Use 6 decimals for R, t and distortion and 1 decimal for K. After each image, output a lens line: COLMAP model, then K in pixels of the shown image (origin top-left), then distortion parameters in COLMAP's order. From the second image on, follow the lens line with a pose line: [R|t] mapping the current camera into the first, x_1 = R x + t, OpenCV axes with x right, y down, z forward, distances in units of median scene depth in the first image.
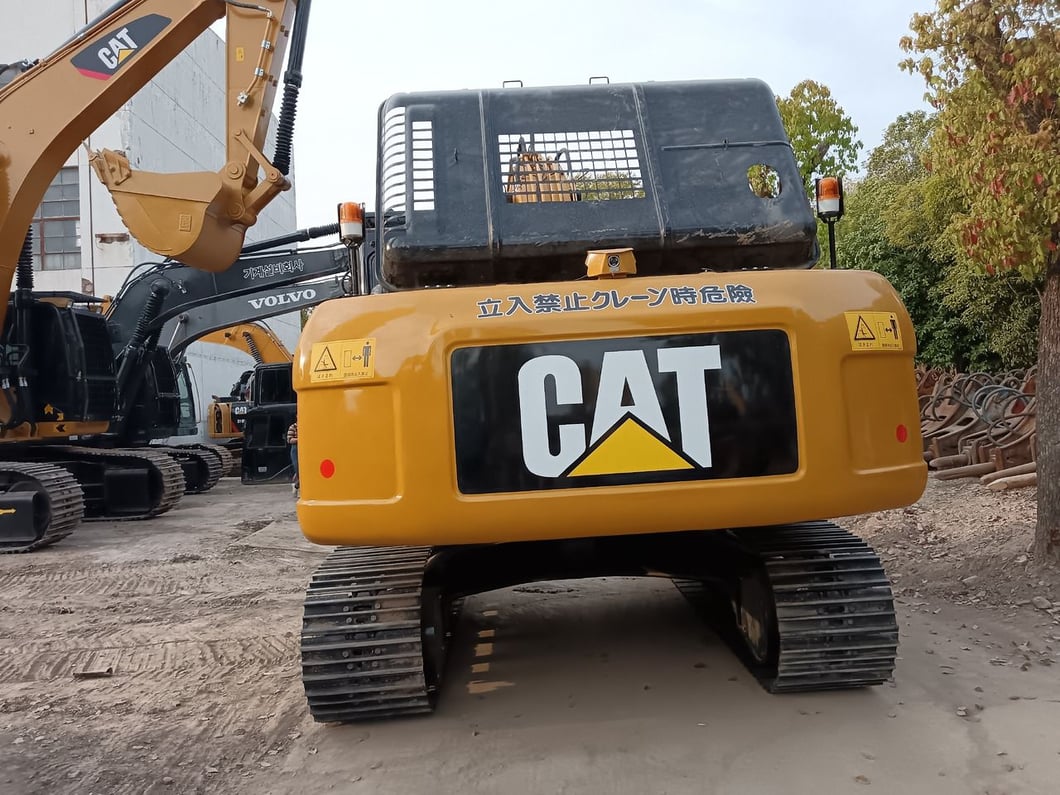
lens RADIAL K [[829.0, 0, 532.0], [0, 829.0, 391.4], [0, 0, 1]] dist [0.063953, -0.108918]
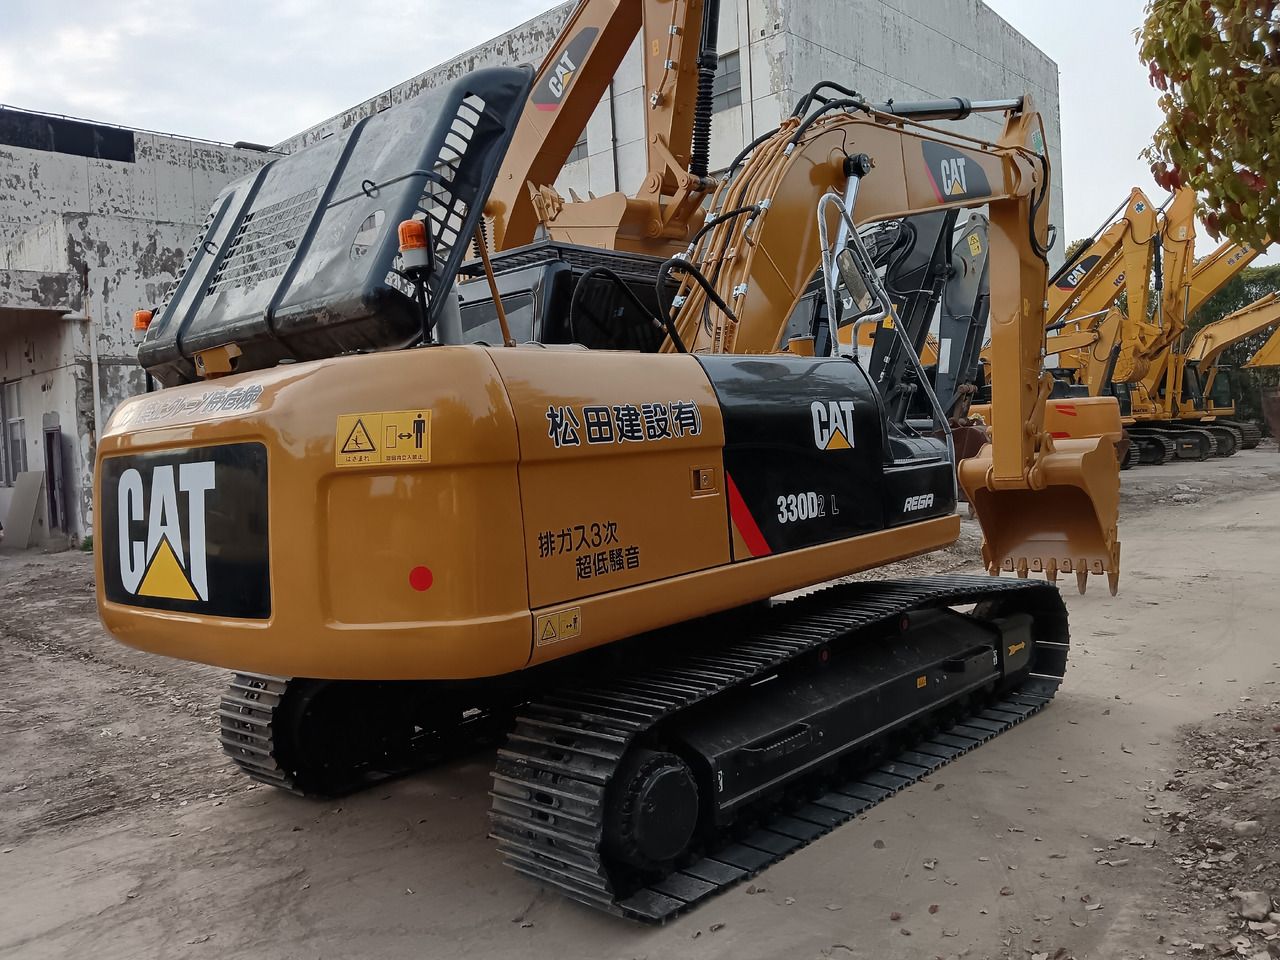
lens RADIAL K [[1001.1, 0, 645.7], [0, 1001.1, 479.4], [0, 0, 1]] dist [0.063953, -0.108918]
pose [[0.724029, 0.035410, -0.688860, 1.137962], [0.032078, 0.995872, 0.084908, -0.099833], [0.689023, -0.083573, 0.719904, 0.500136]]
